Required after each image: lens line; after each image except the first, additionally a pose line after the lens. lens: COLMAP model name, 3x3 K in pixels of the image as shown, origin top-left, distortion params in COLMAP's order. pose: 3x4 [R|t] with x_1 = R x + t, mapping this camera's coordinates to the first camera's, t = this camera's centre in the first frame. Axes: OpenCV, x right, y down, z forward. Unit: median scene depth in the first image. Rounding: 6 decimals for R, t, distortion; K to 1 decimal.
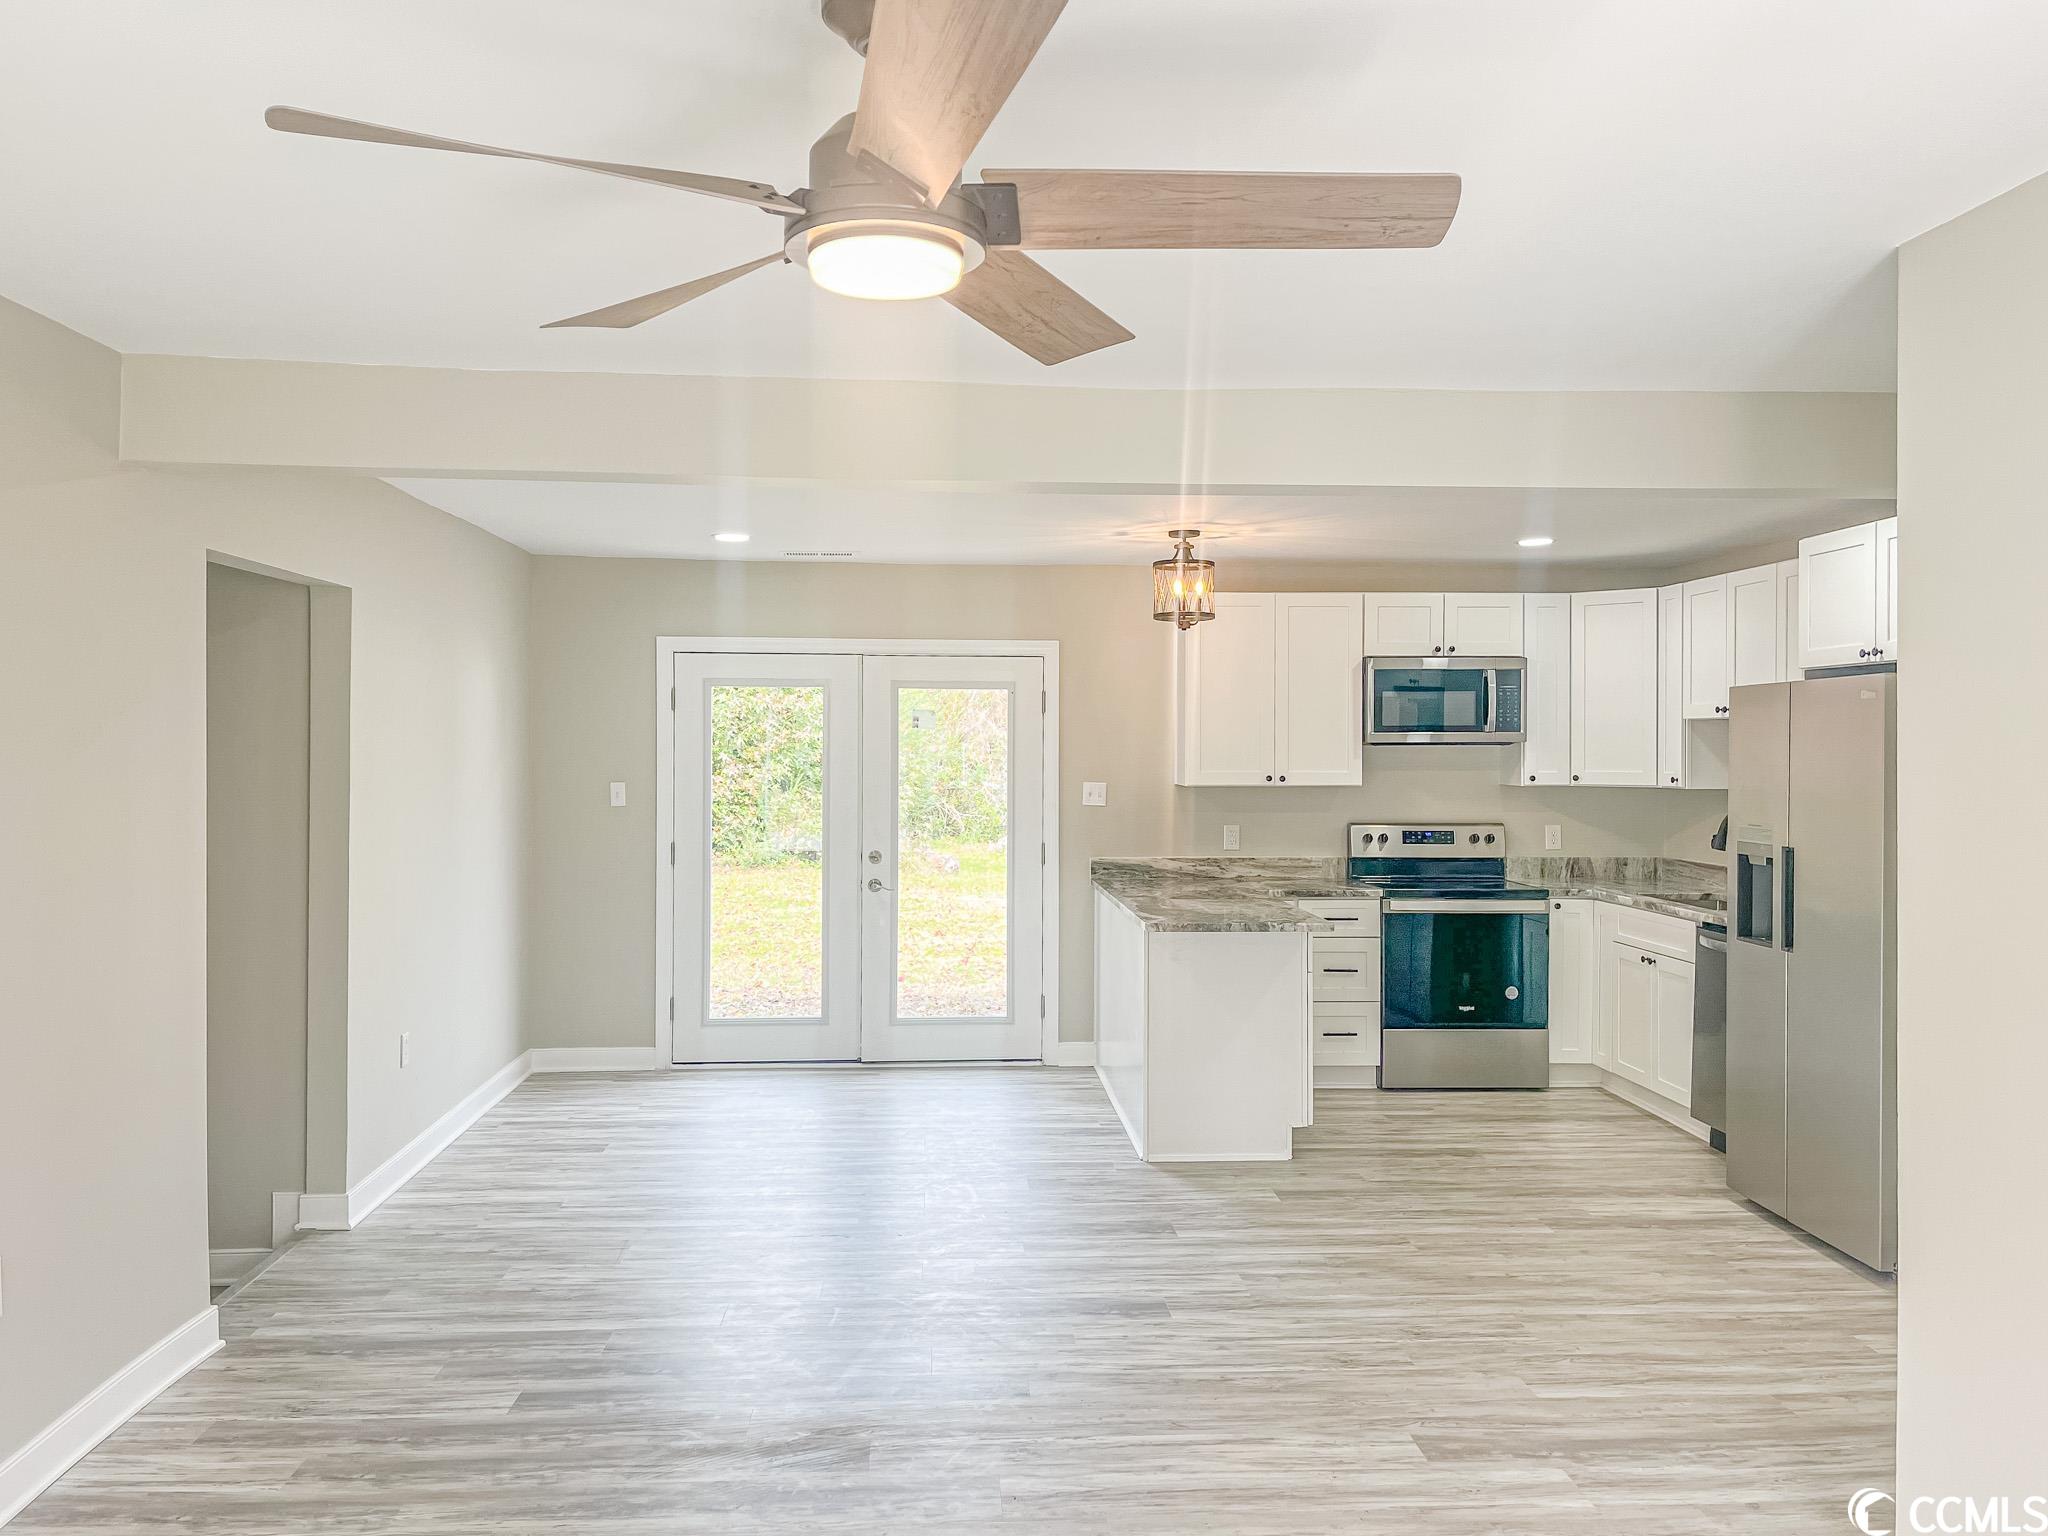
lens RADIAL K [[1570.9, 0, 1028.7], [0, 1570.9, 759.0], [0, 0, 1]] dist [0.072496, -0.089019]
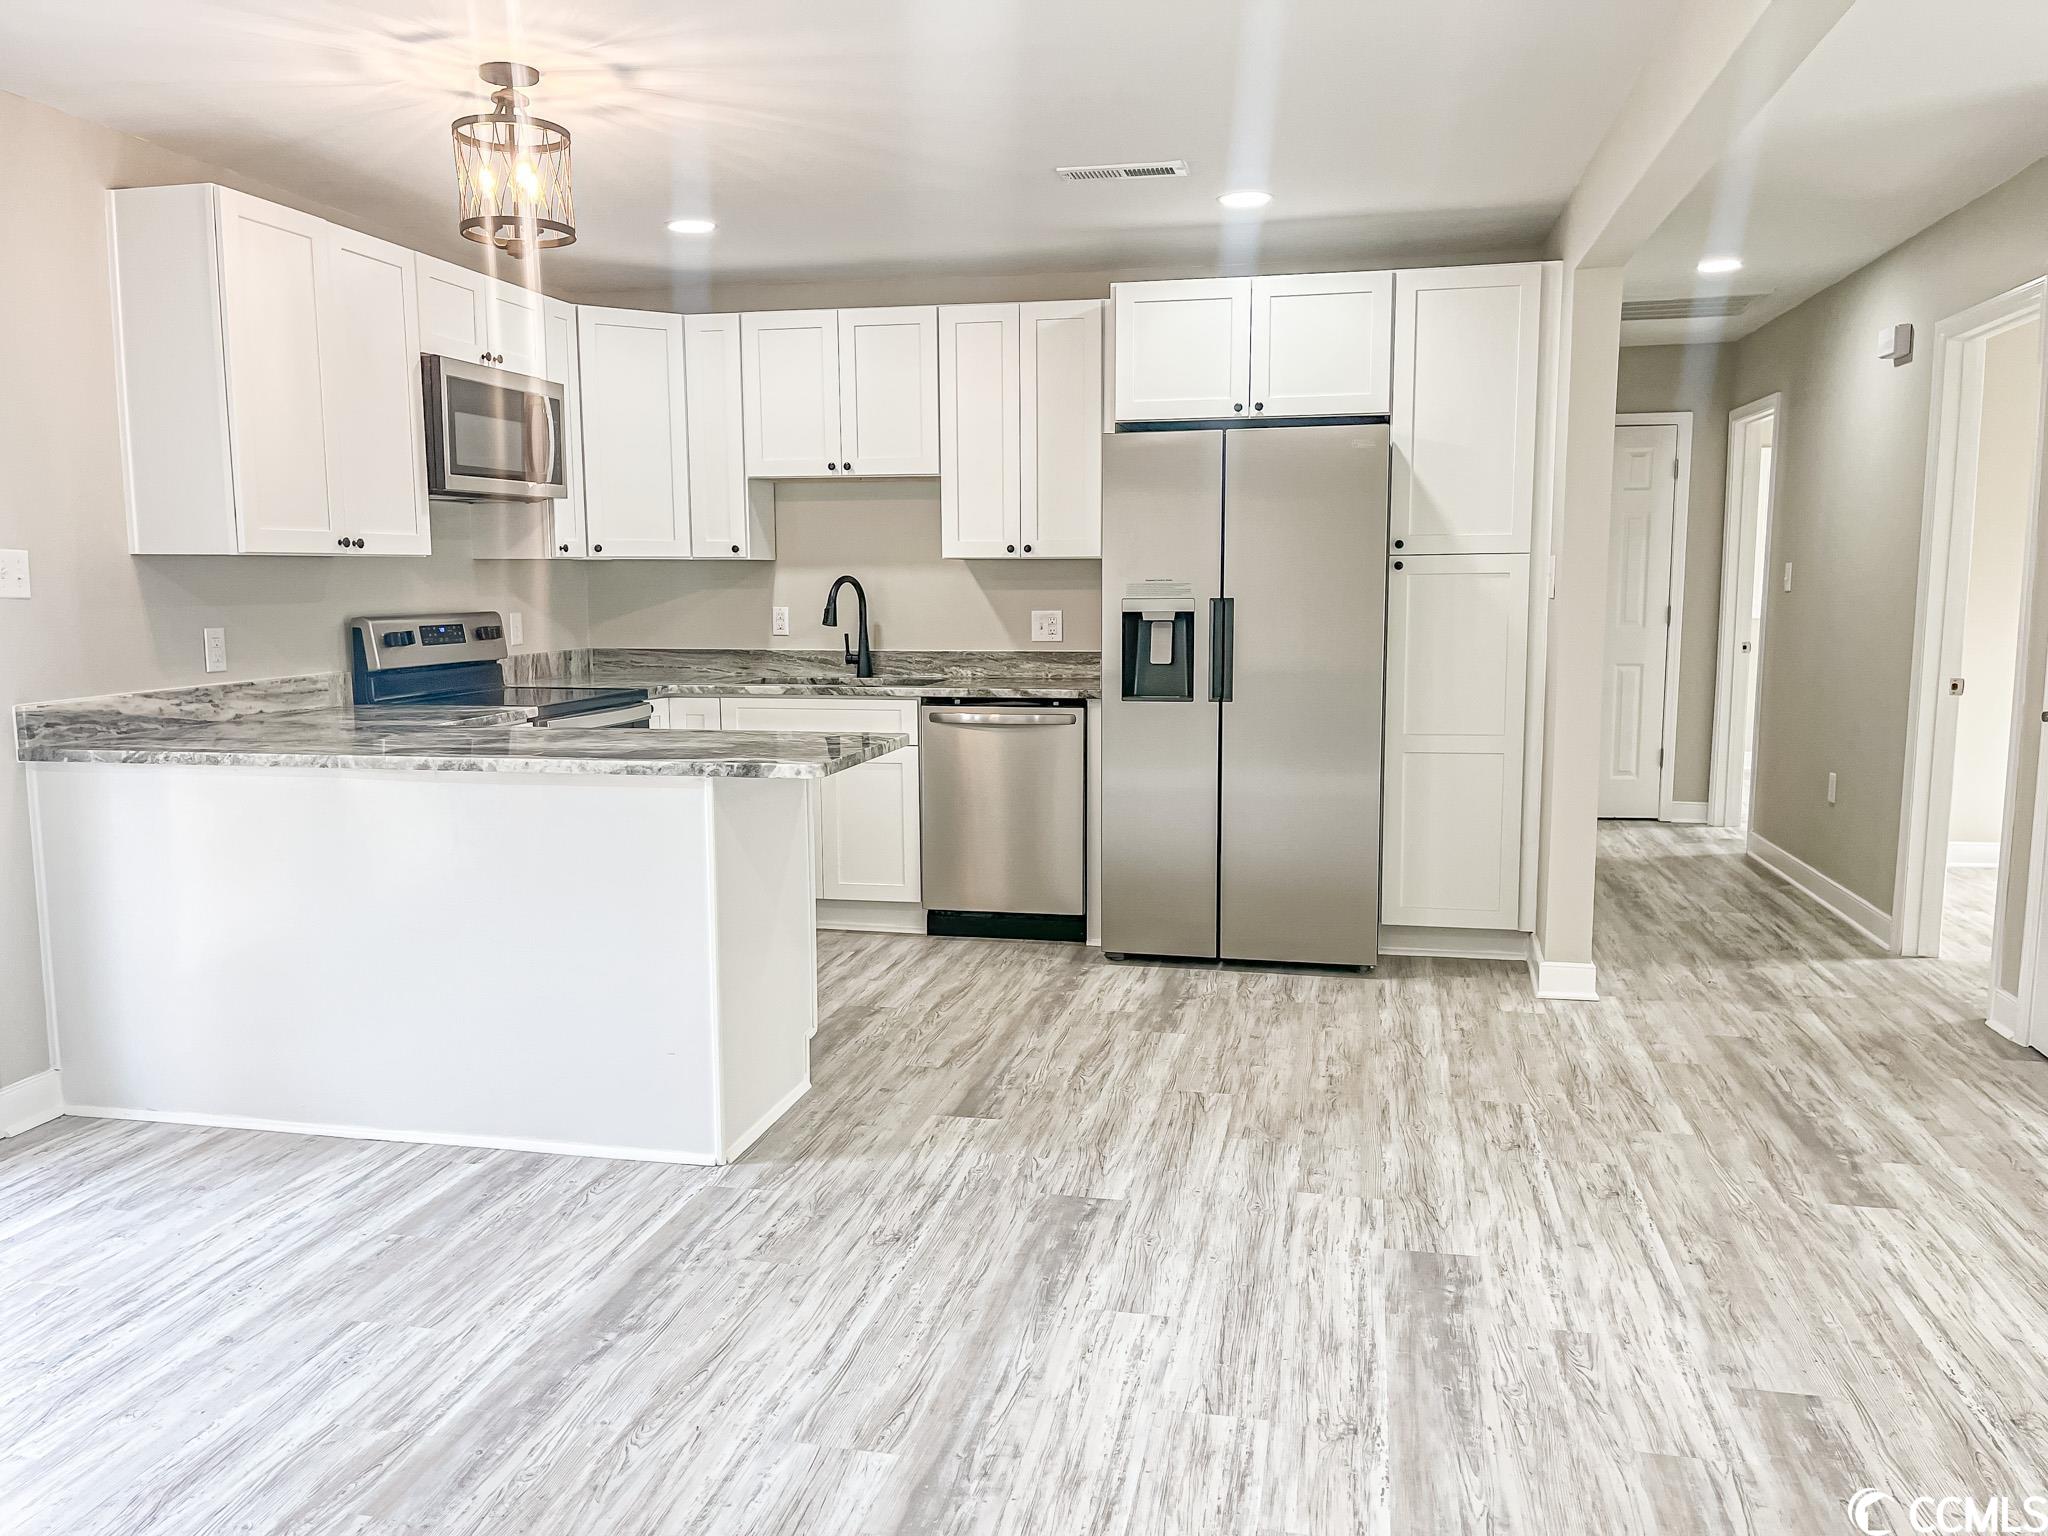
lens RADIAL K [[1557.0, 0, 1024.0], [0, 1557.0, 768.0], [0, 0, 1]] dist [0.069295, -0.081121]
pose [[0.272961, -0.123498, 0.954065, -0.371085], [0.012272, 0.992092, 0.124909, 0.026828], [-0.961947, -0.022387, 0.272318, 0.610542]]
